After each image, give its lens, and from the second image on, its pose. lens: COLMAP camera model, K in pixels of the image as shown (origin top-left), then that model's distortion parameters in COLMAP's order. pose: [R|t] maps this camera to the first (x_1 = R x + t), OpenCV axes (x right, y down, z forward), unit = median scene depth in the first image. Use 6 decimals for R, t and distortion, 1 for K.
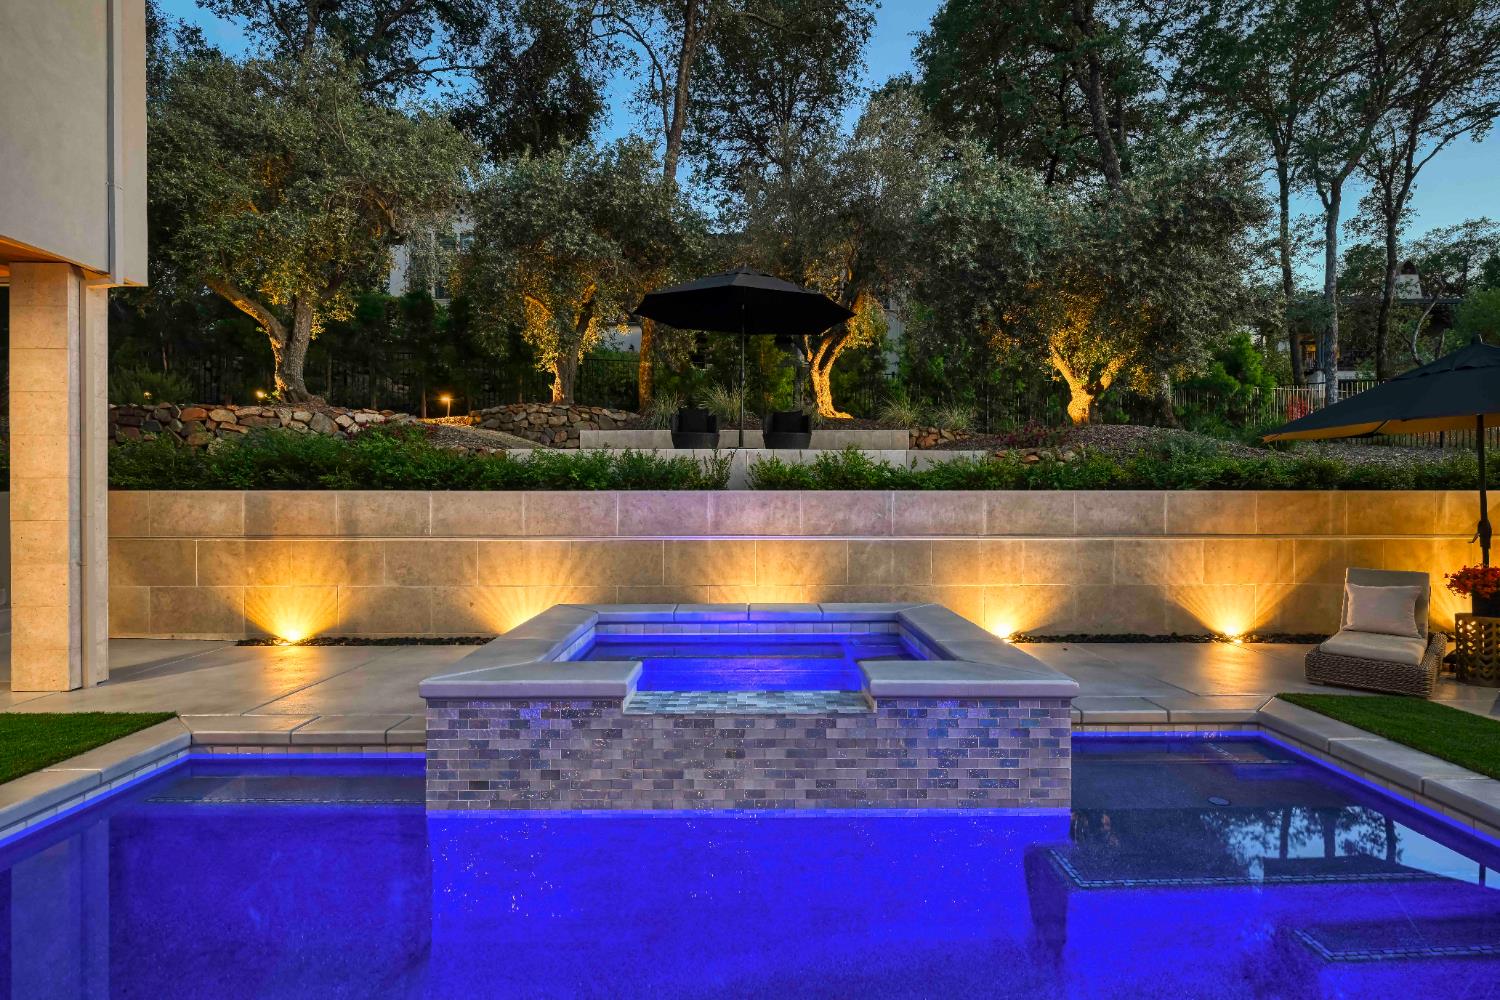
lens RADIAL K [[725.8, 0, 763.0], [0, 725.8, 503.5], [0, 0, 1]] dist [0.000394, -0.000096]
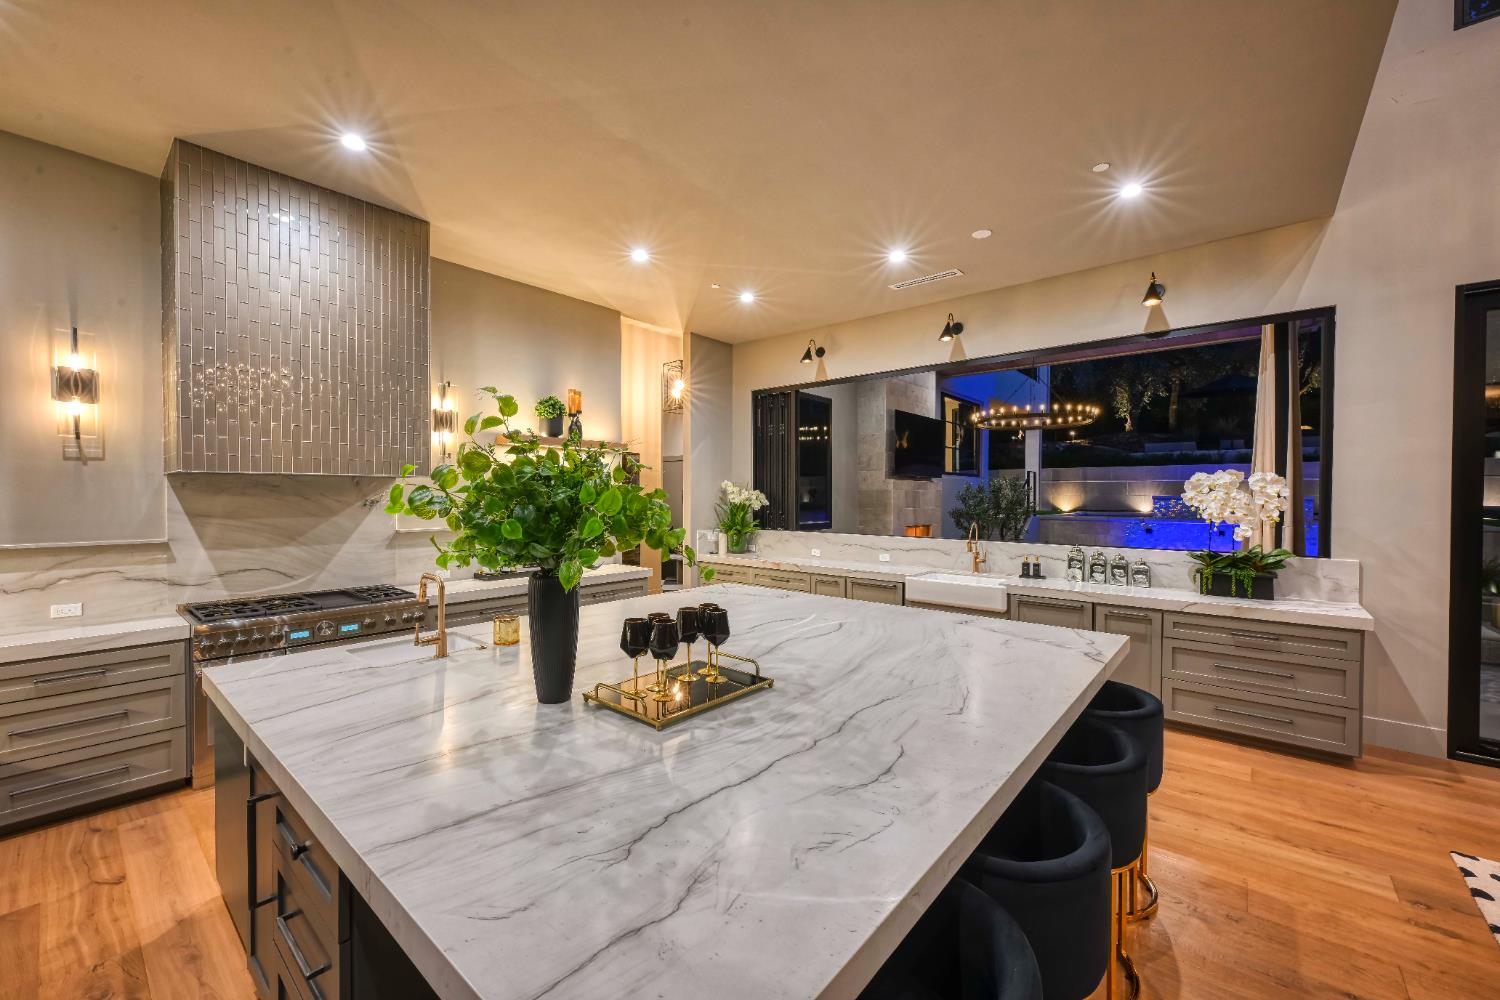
lens RADIAL K [[591.8, 0, 750.0], [0, 591.8, 500.0], [0, 0, 1]] dist [-0.001295, 0.000076]
pose [[0.742302, 0.003809, -0.670054, 0.071746], [-0.000144, 0.999985, 0.005525, 0.062835], [0.670065, -0.004004, 0.742291, -1.128490]]
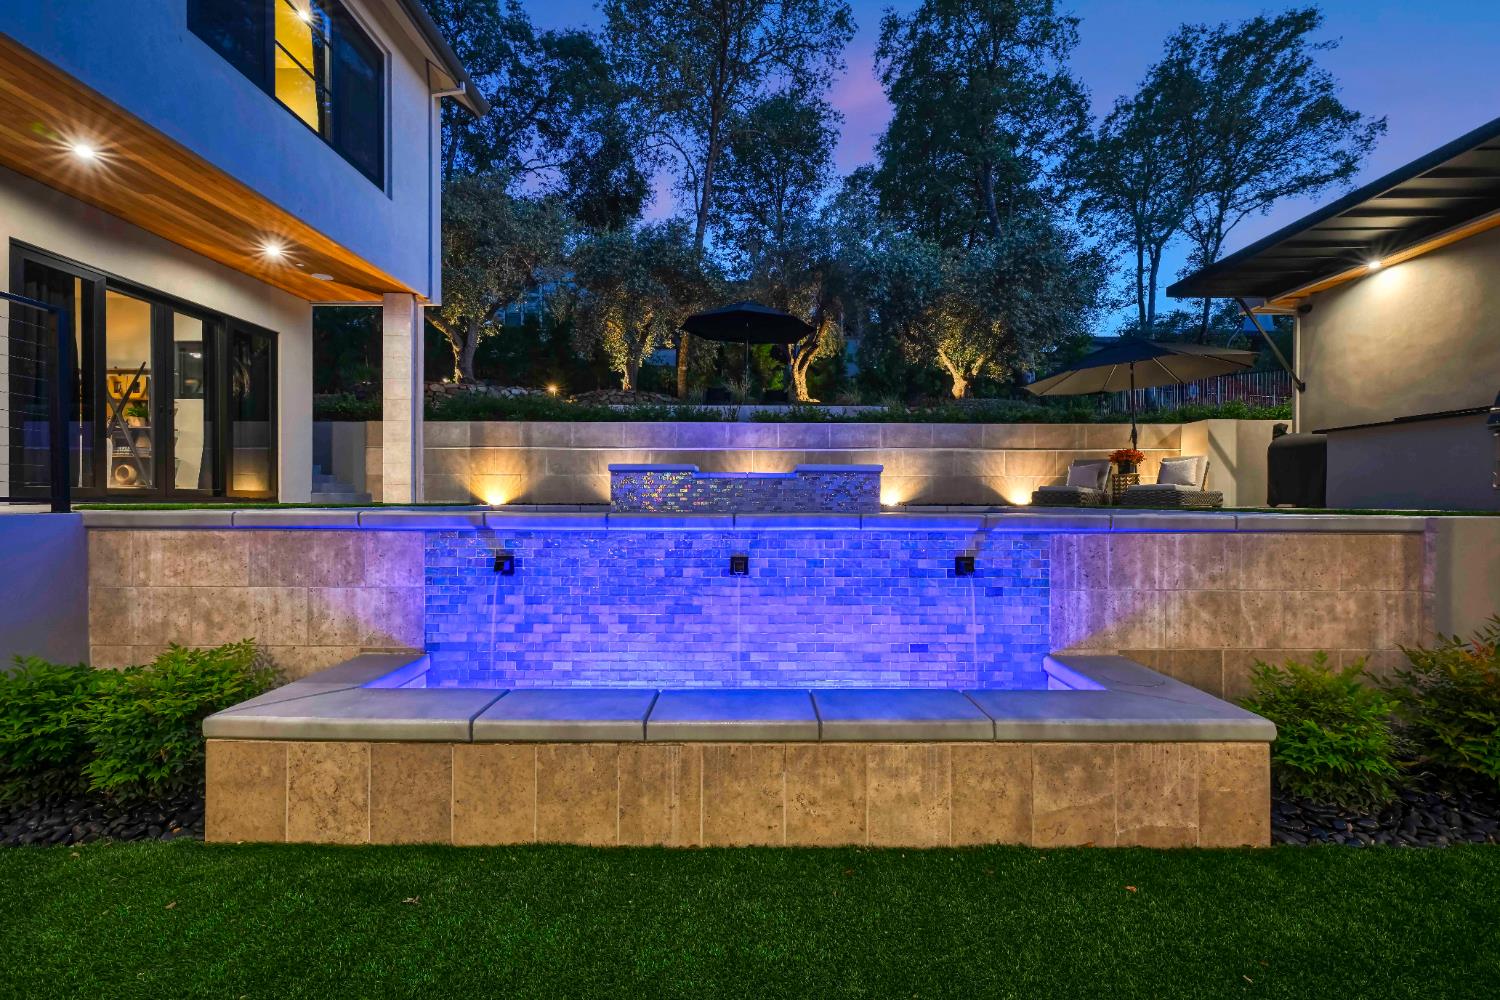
lens RADIAL K [[591.9, 0, 759.9], [0, 591.9, 501.0], [0, 0, 1]] dist [0.000605, 0.000117]
pose [[0.999932, 0.003657, -0.011083, 0.012462], [-0.003670, 0.999993, -0.001105, 0.092683], [0.011079, 0.001145, 0.999938, -0.240093]]
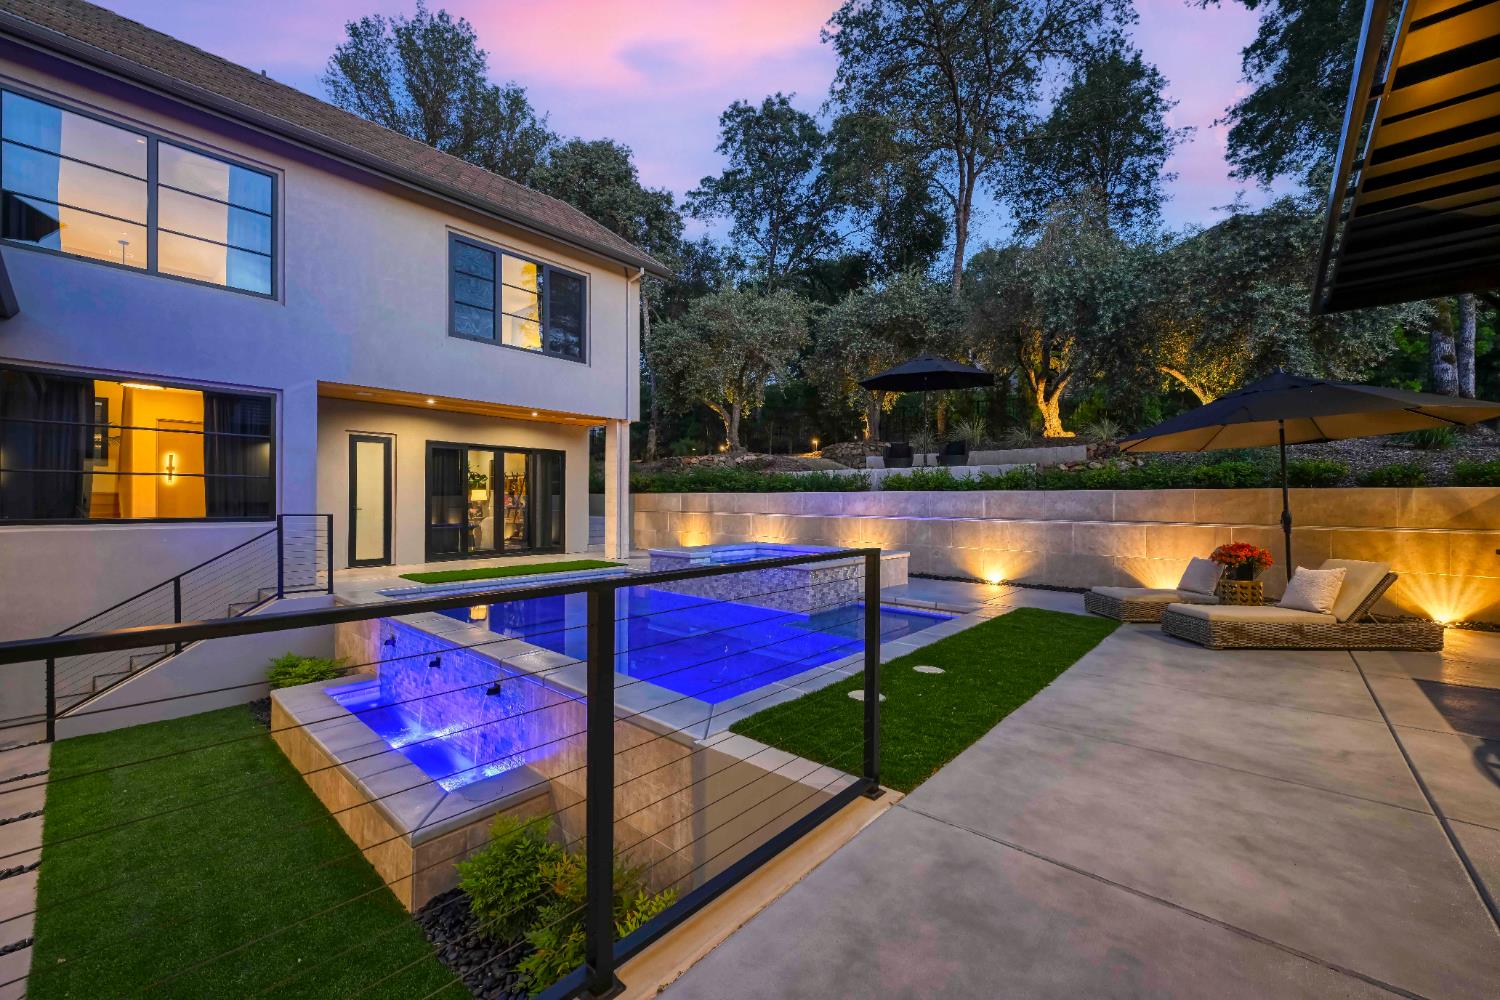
lens RADIAL K [[591.8, 0, 750.0], [0, 591.8, 500.0], [0, 0, 1]] dist [-0.001295, 0.000076]
pose [[0.740313, 0.002851, -0.672256, 0.422141], [-0.009298, 0.999939, -0.005999, 0.008167], [0.672198, 0.010692, 0.740294, -0.172676]]
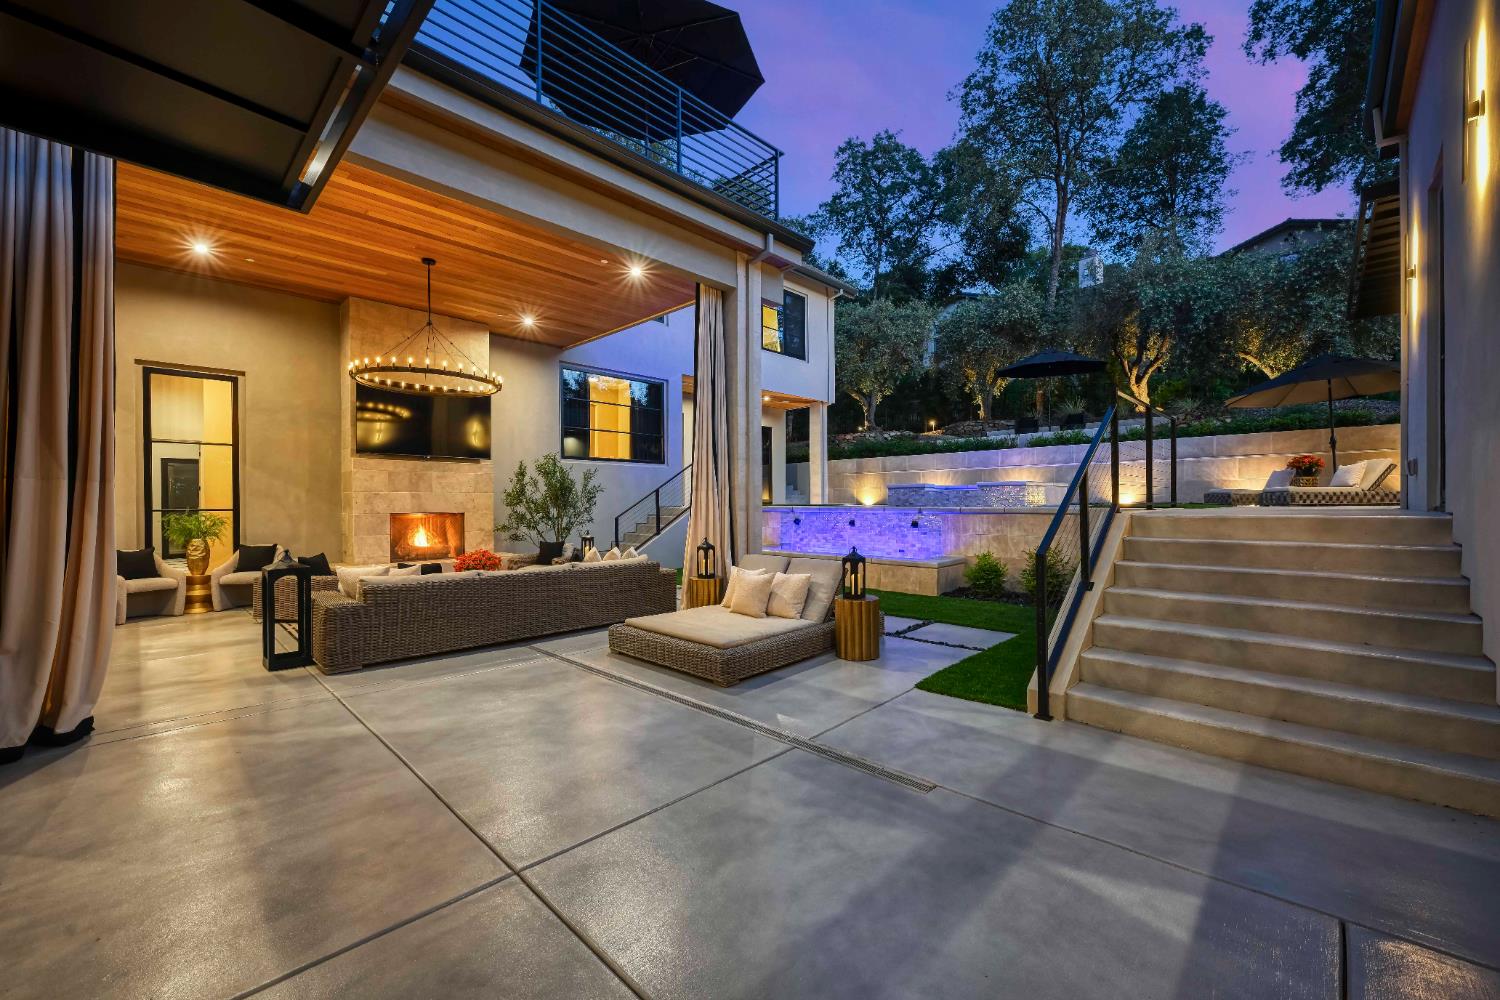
lens RADIAL K [[591.9, 0, 759.9], [0, 591.9, 501.0], [0, 0, 1]] dist [0.000605, 0.000117]
pose [[0.714453, -0.004451, -0.699670, 0.427943], [0.003436, 0.999990, -0.002853, 0.091465], [0.699675, -0.000366, 0.714461, -0.613897]]
